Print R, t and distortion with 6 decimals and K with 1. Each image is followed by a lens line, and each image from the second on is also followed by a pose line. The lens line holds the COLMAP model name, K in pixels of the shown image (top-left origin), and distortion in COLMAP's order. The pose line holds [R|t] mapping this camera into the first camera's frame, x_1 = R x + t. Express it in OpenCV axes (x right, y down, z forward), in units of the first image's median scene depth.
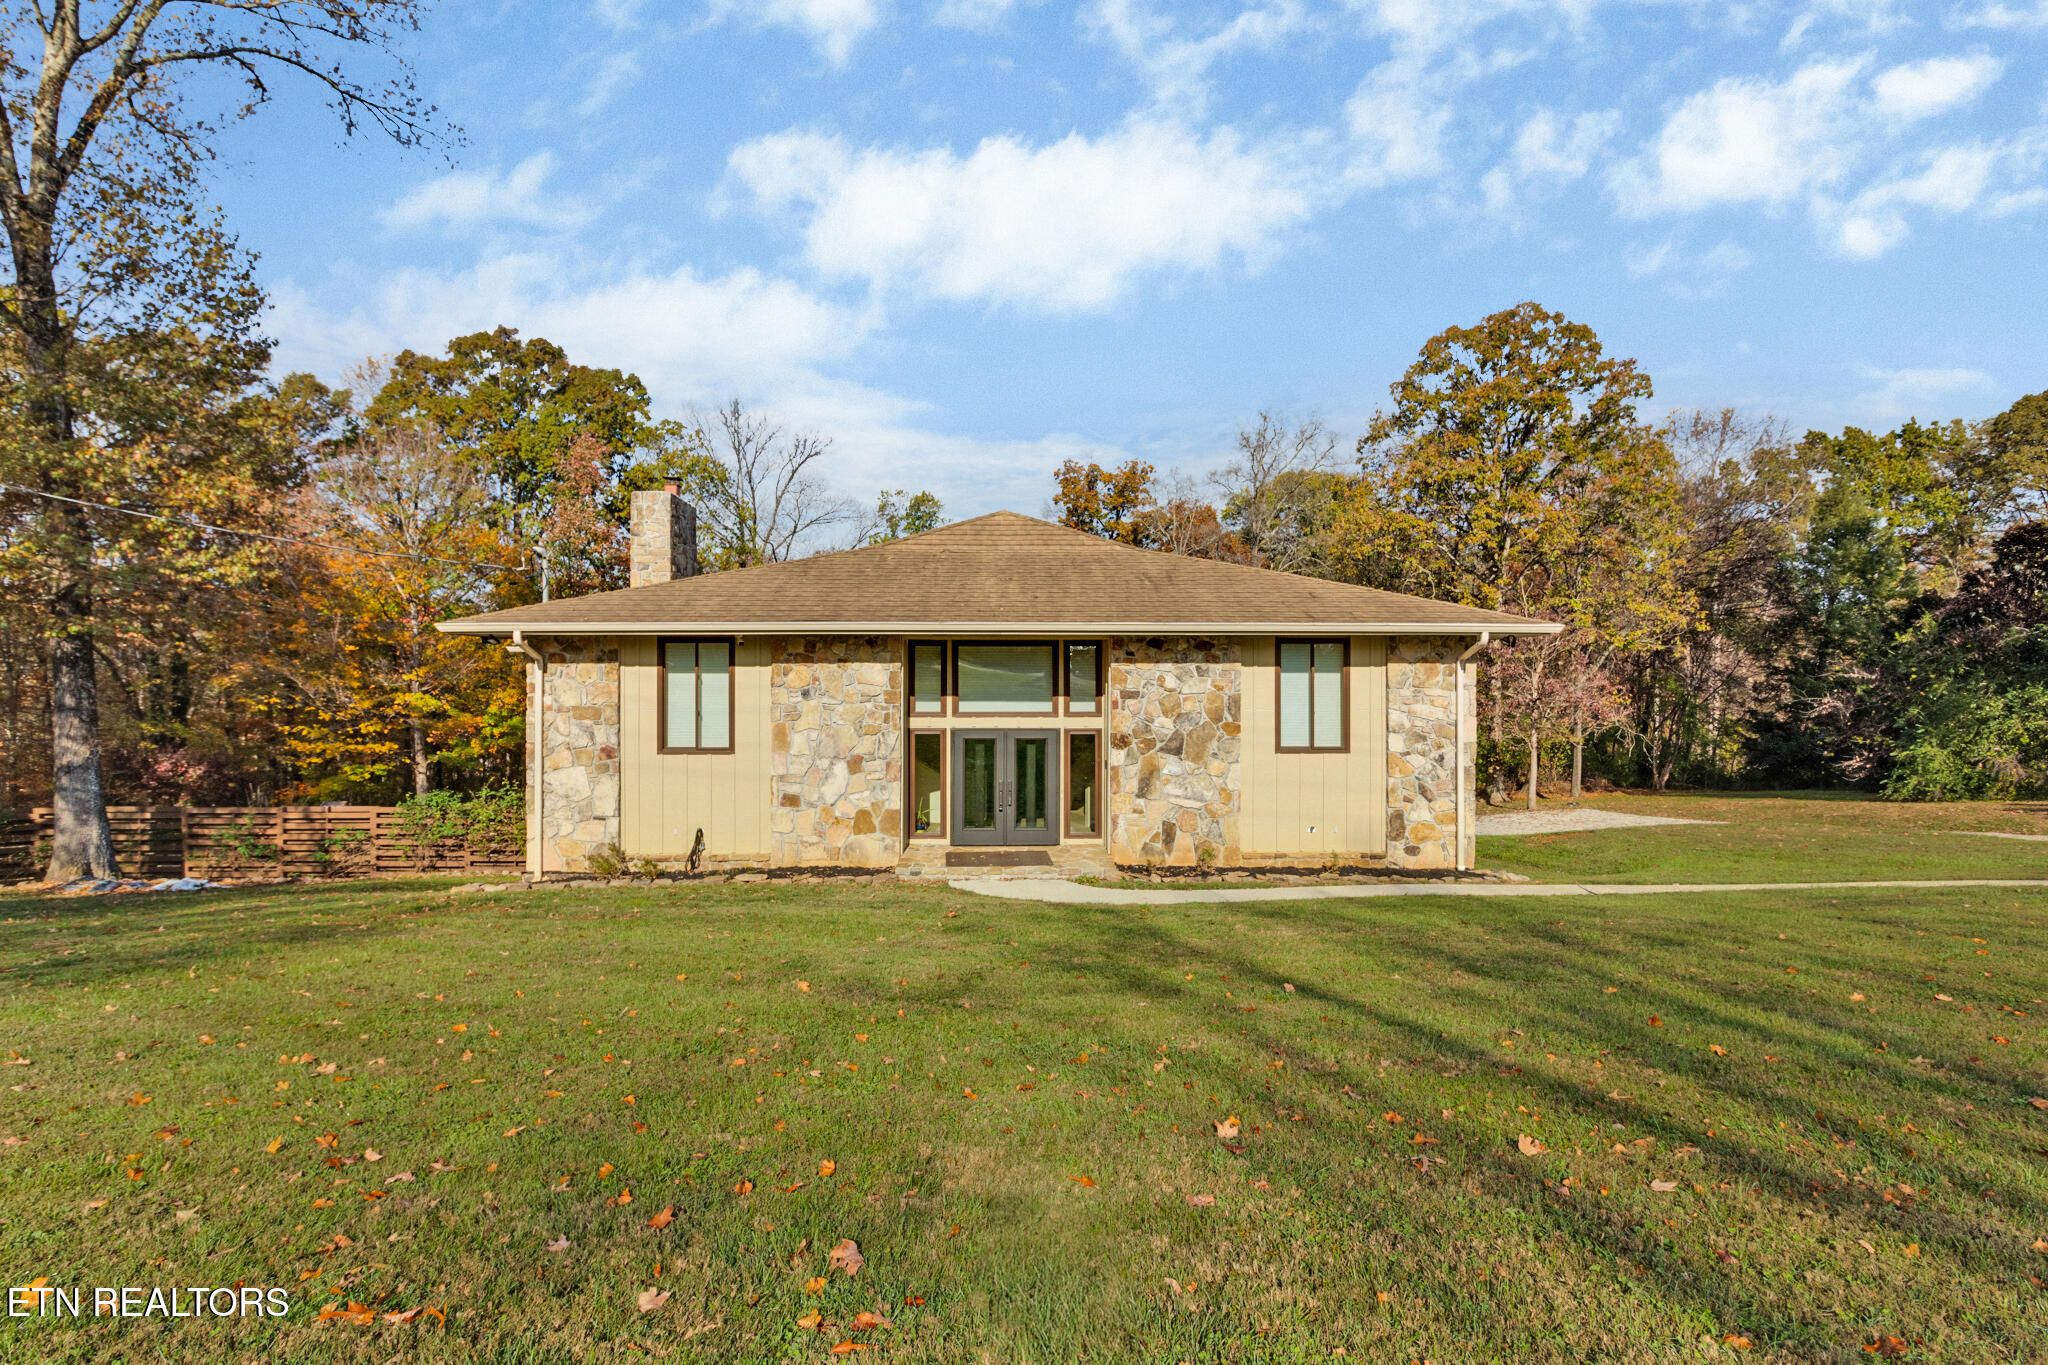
lens RADIAL K [[1037.7, 0, 1019.8], [0, 1037.7, 678.8], [0, 0, 1]] dist [0.001673, -0.003129]
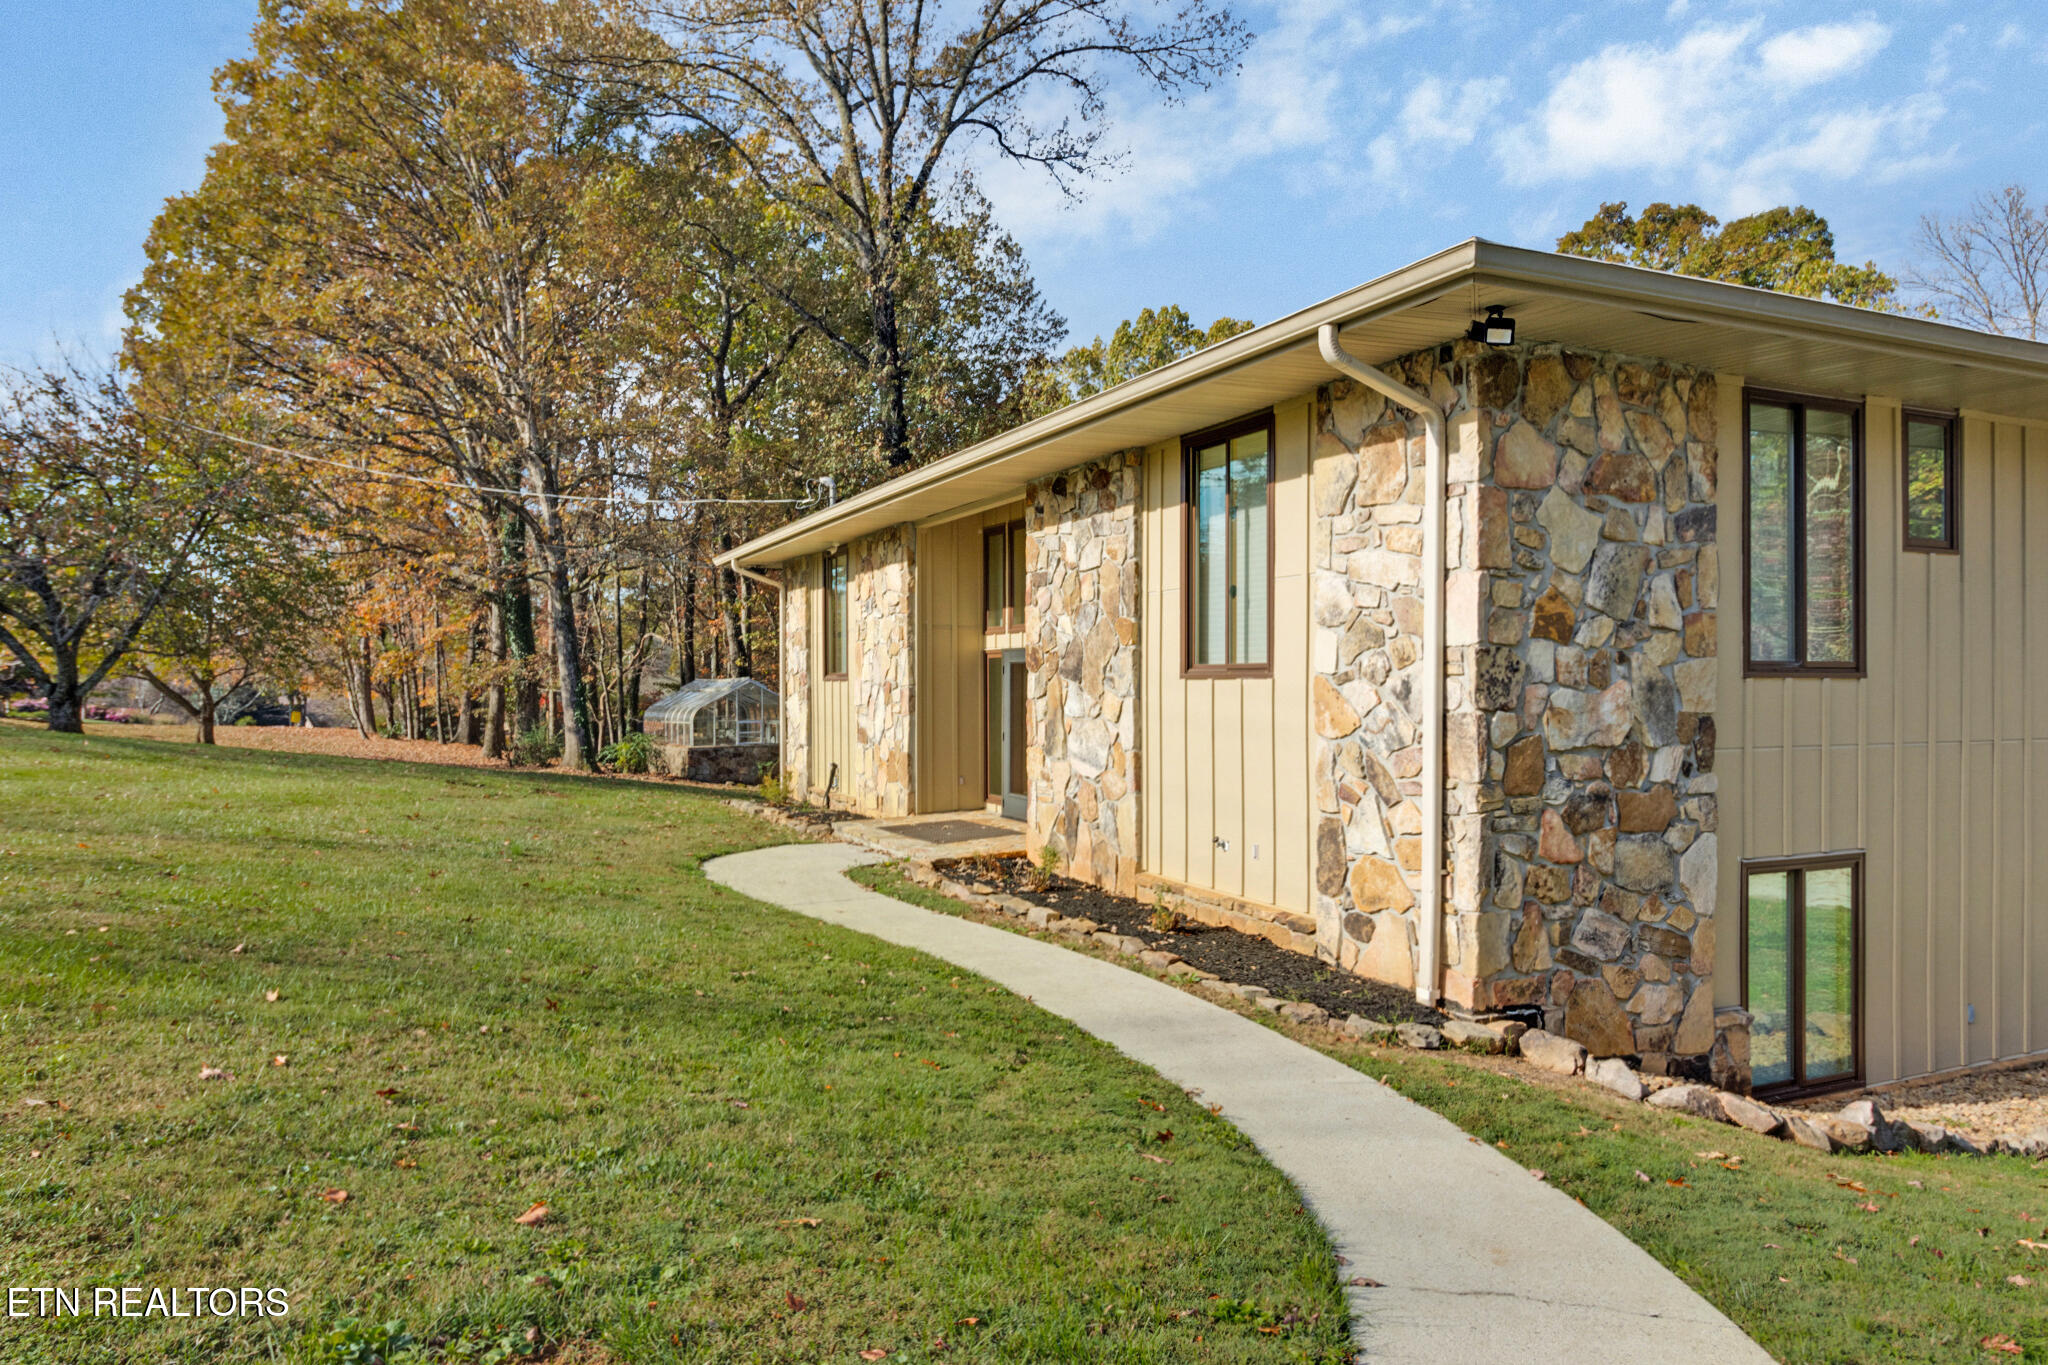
lens RADIAL K [[1293.9, 0, 1025.0], [0, 1293.9, 673.3], [0, 0, 1]] dist [0.020848, 0.001717]
pose [[0.403364, -0.007598, -0.915008, 0.738472], [0.001991, 0.999970, -0.007426, 0.070145], [0.915037, 0.001173, 0.403367, 0.655729]]
